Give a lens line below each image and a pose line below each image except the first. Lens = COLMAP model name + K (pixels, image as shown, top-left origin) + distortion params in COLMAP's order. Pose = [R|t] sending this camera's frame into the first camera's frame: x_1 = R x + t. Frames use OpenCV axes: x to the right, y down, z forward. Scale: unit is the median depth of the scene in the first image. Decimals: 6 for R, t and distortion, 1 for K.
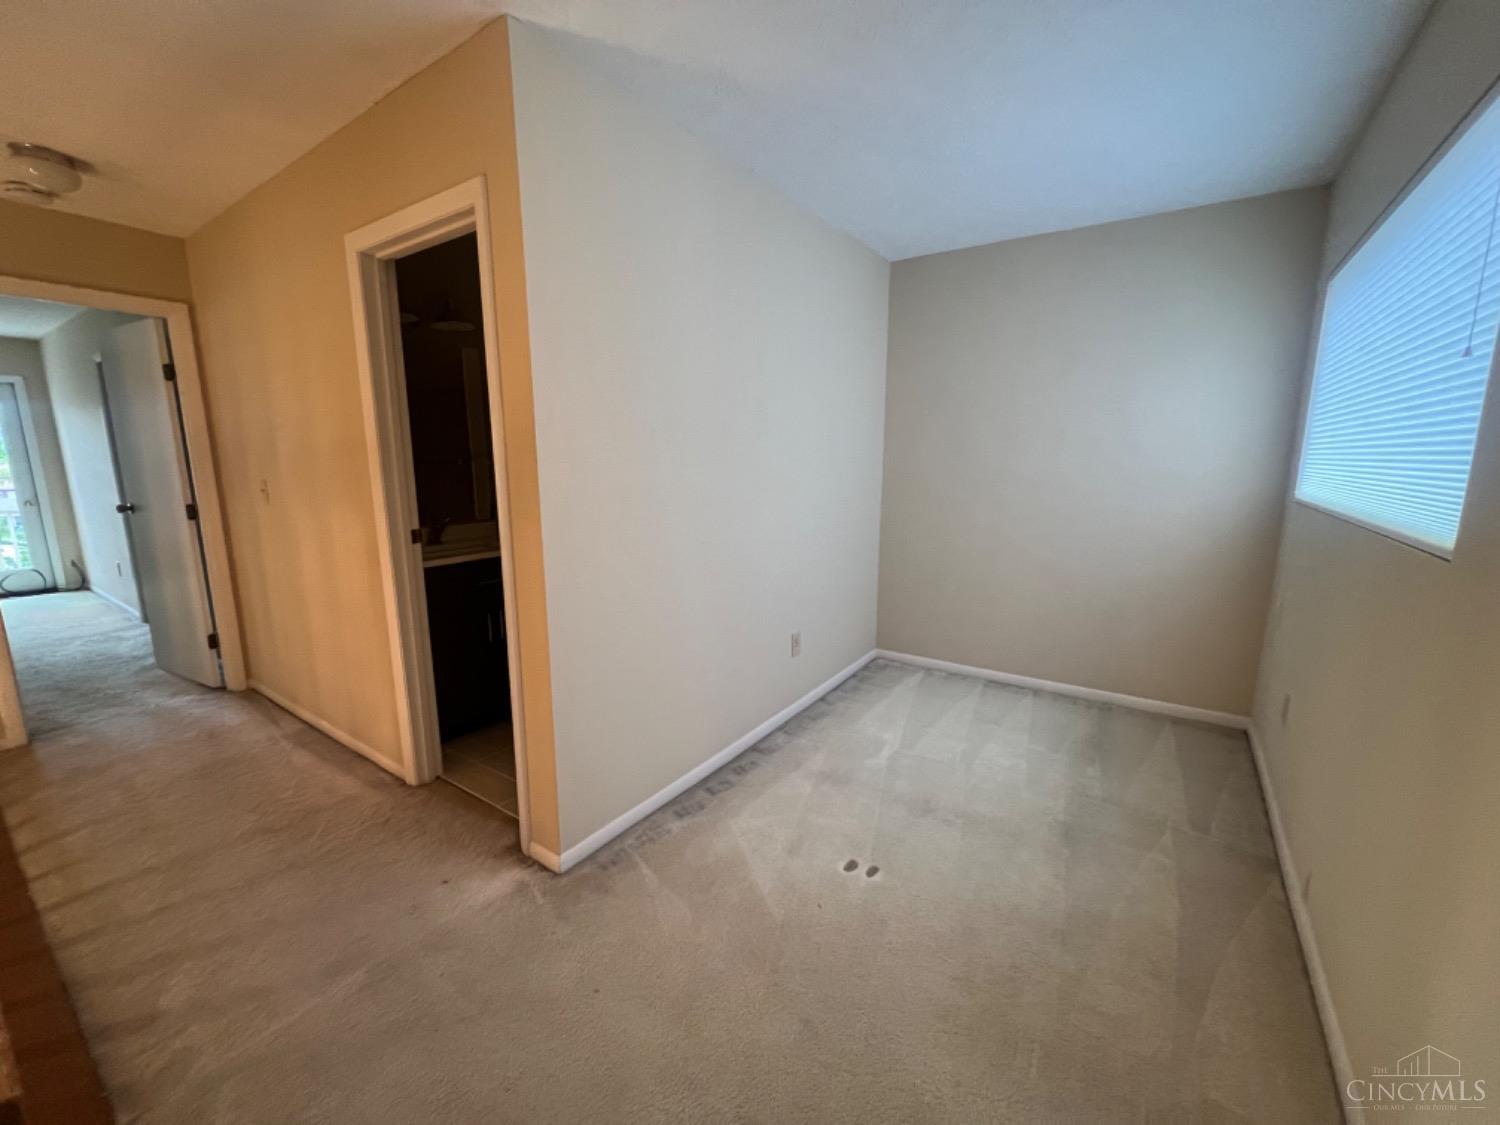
lens RADIAL K [[596.8, 0, 756.3], [0, 596.8, 559.9], [0, 0, 1]] dist [0.003402, -0.000428]
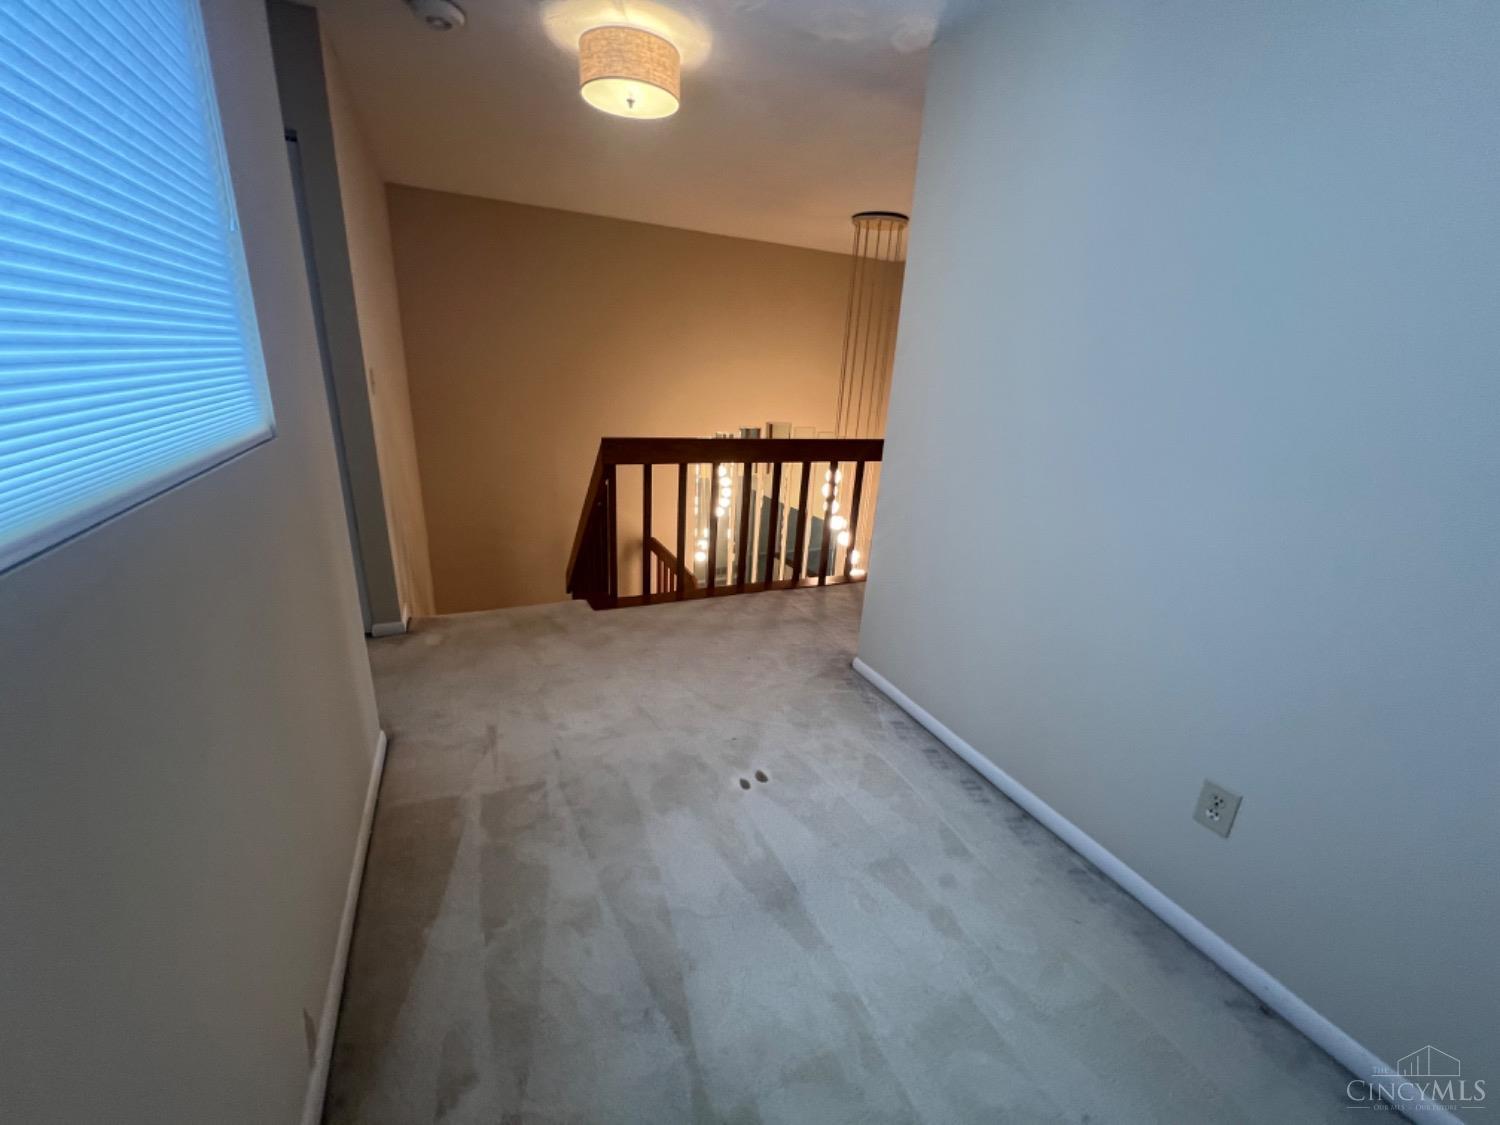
lens RADIAL K [[603.7, 0, 750.4], [0, 603.7, 562.9], [0, 0, 1]] dist [0.004743, 0.000773]
pose [[-0.513300, 0.246434, -0.822066, 0.749580], [-0.198815, 0.897682, 0.393243, -0.184032], [0.834862, 0.365291, -0.411785, 1.020849]]
